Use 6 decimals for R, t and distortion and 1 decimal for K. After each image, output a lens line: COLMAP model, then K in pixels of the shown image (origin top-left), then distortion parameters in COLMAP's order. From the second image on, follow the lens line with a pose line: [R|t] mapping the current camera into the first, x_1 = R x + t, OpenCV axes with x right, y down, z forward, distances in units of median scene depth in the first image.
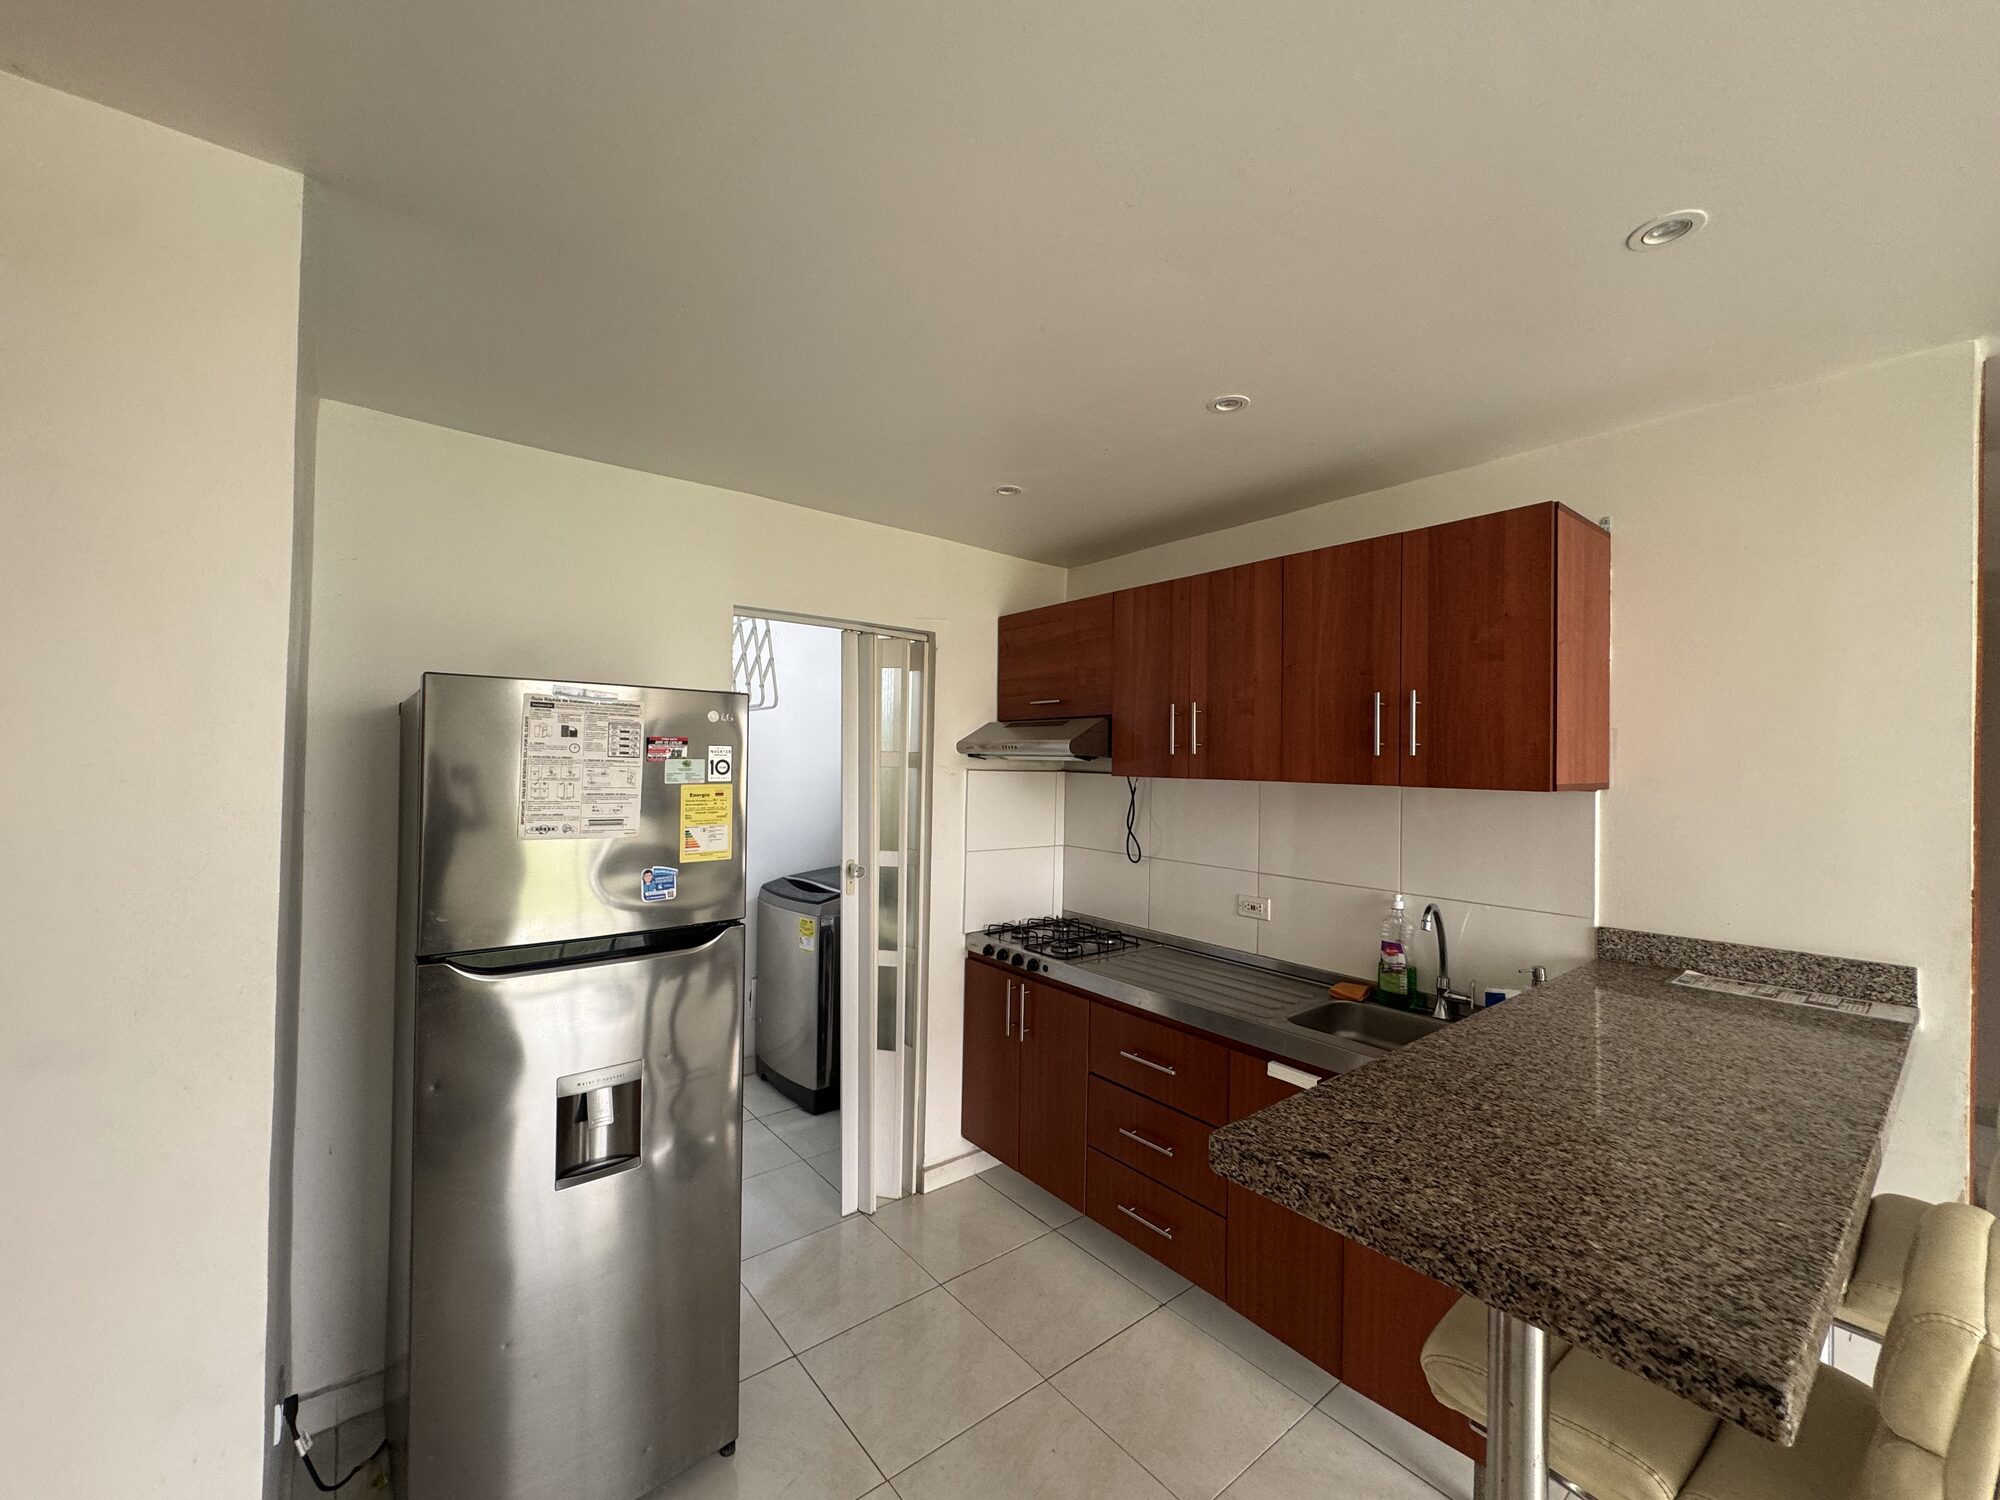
lens RADIAL K [[799.1, 0, 1007.0], [0, 799.1, 756.7], [0, 0, 1]] dist [-0.001071, -0.000011]
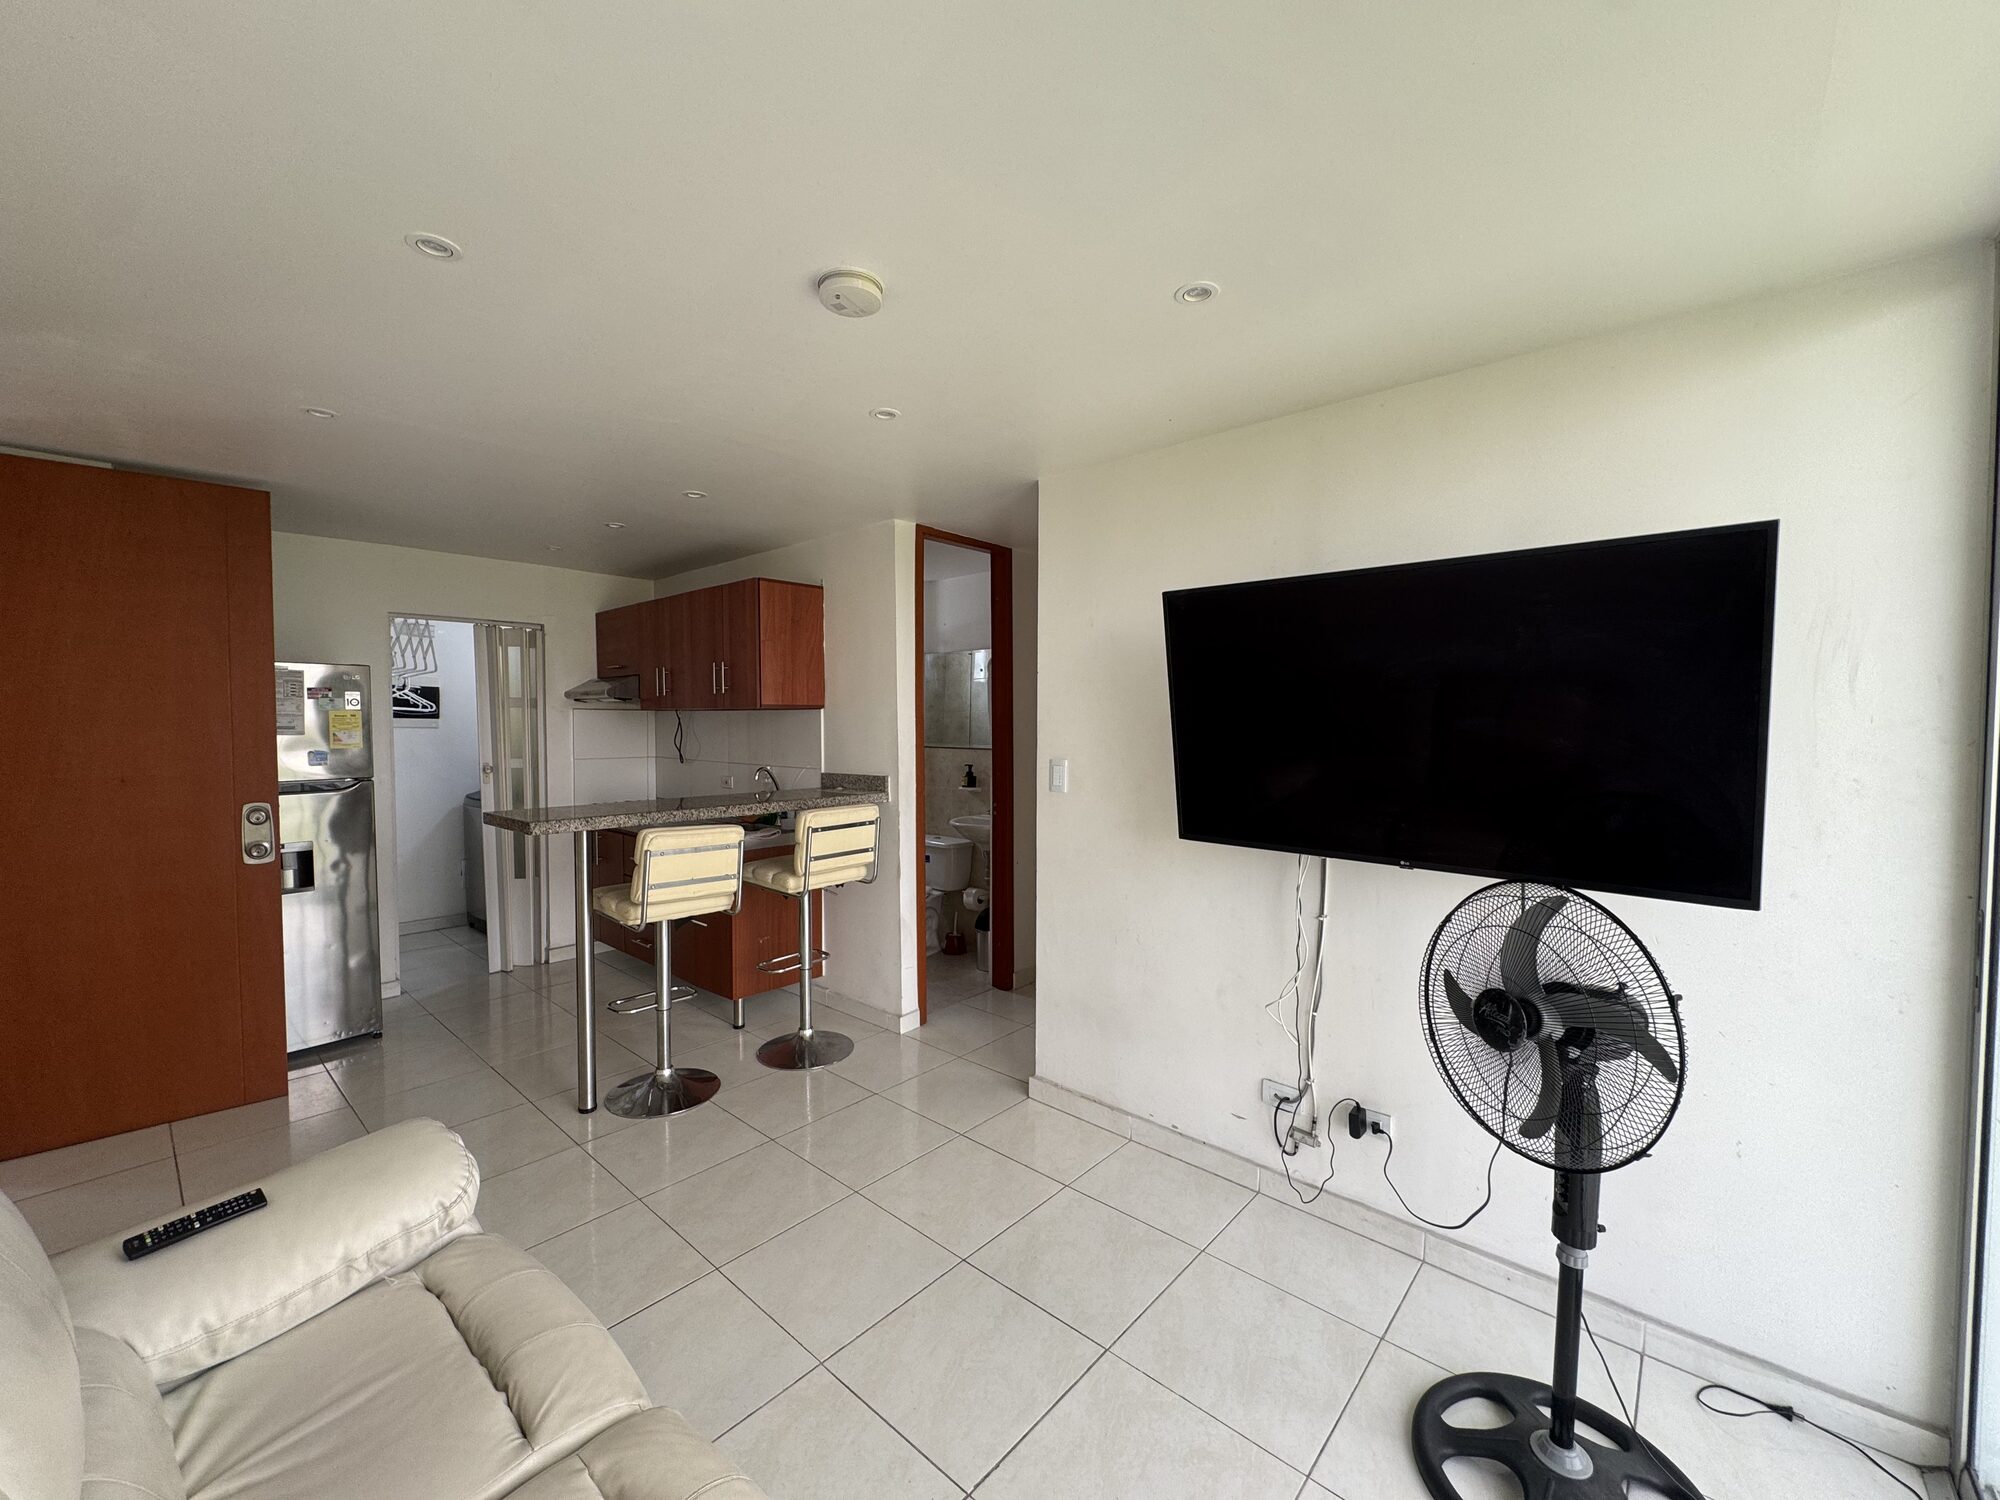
lens RADIAL K [[797.9, 0, 1000.0], [0, 797.9, 750.0], [0, 0, 1]] dist [0.001199, 0.000122]
pose [[0.987605, -0.022557, 0.155331, 0.727449], [0.015789, 0.998877, 0.044663, 0.053091], [-0.156164, -0.041657, 0.986852, -0.976273]]
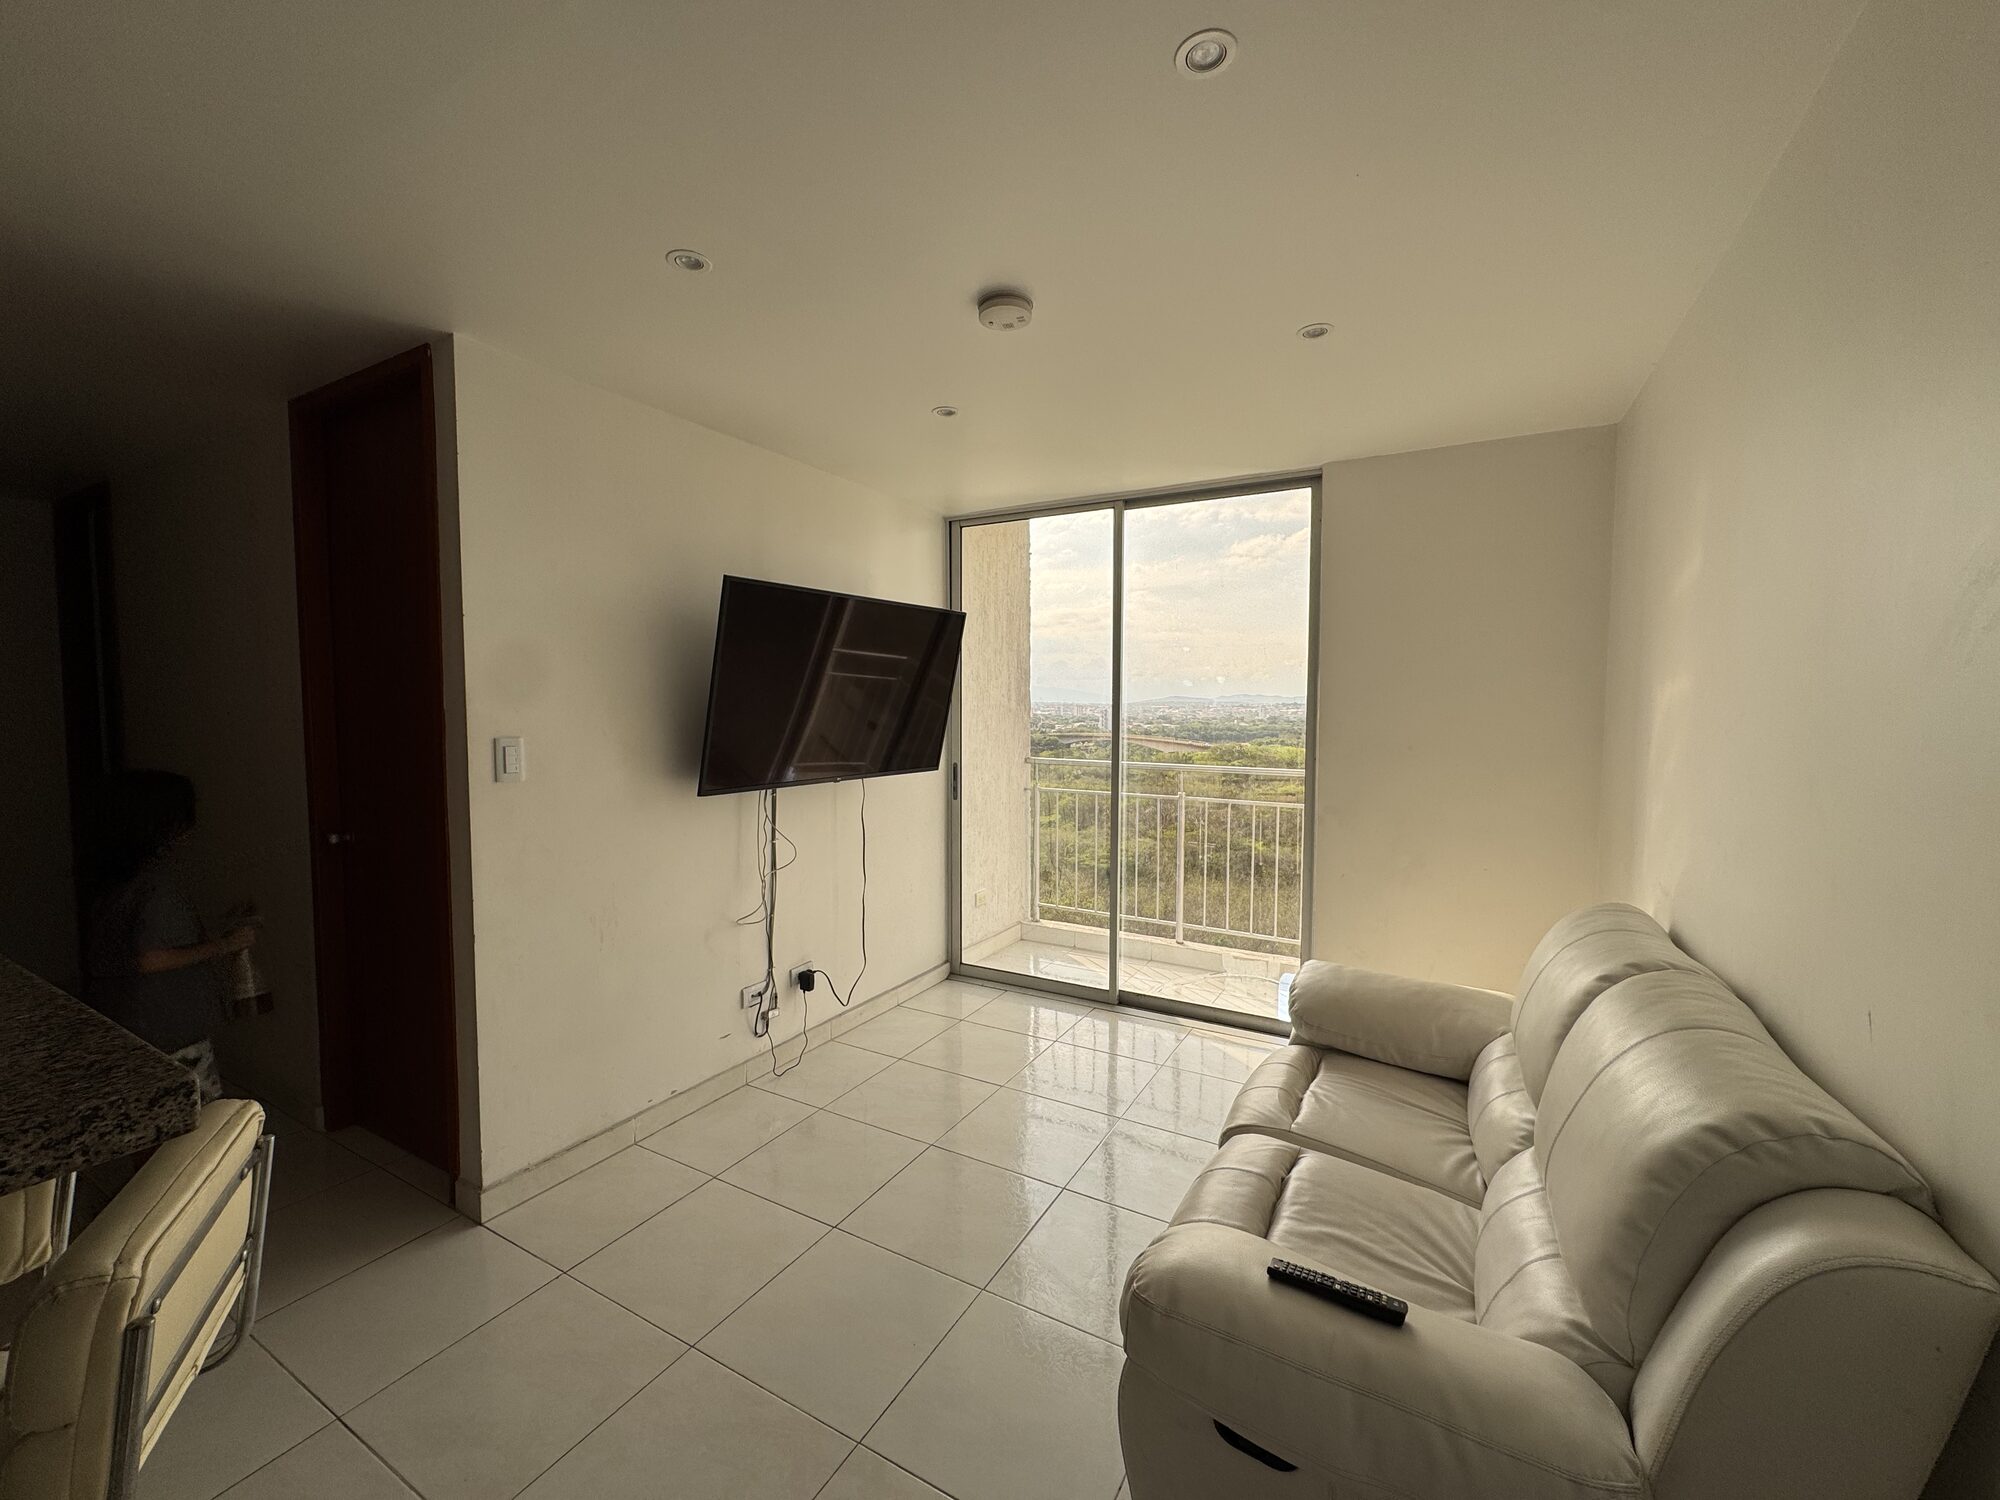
lens RADIAL K [[797.9, 0, 1000.0], [0, 797.9, 750.0], [0, 0, 1]] dist [0.001199, 0.000122]
pose [[-0.359919, -0.073504, 0.930084, -0.091113], [-0.017779, 0.997251, 0.071932, 0.062267], [-0.932814, 0.009354, -0.360236, 0.091561]]
